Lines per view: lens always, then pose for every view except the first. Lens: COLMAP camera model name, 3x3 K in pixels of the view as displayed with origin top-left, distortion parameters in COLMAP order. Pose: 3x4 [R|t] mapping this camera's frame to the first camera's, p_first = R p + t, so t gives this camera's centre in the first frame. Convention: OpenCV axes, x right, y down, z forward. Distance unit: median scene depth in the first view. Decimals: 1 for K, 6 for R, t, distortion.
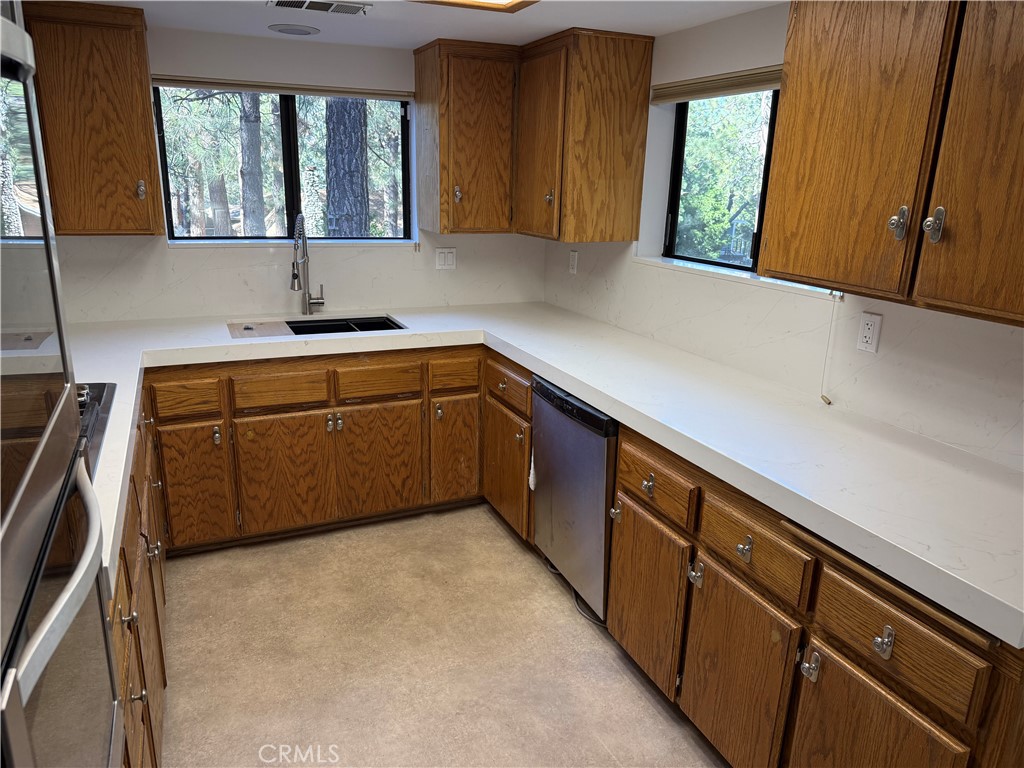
lens RADIAL K [[724.0, 0, 526.4], [0, 724.0, 396.5], [0, 0, 1]] dist [0.049676, -0.087142]
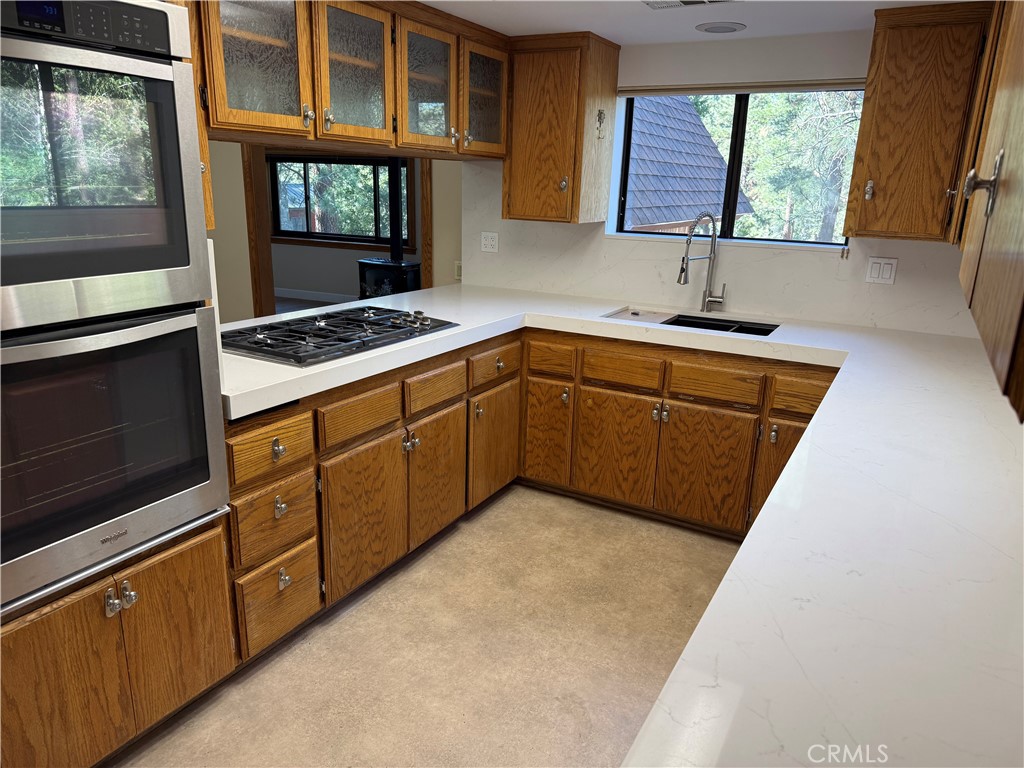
lens RADIAL K [[724.0, 0, 496.2], [0, 724.0, 399.5], [0, 0, 1]] dist [0.049676, -0.087142]
pose [[0.563758, 0.225153, -0.794659, 0.399866], [-0.249387, 0.963623, 0.096103, -0.021768], [0.787390, 0.143999, 0.599401, 0.204234]]
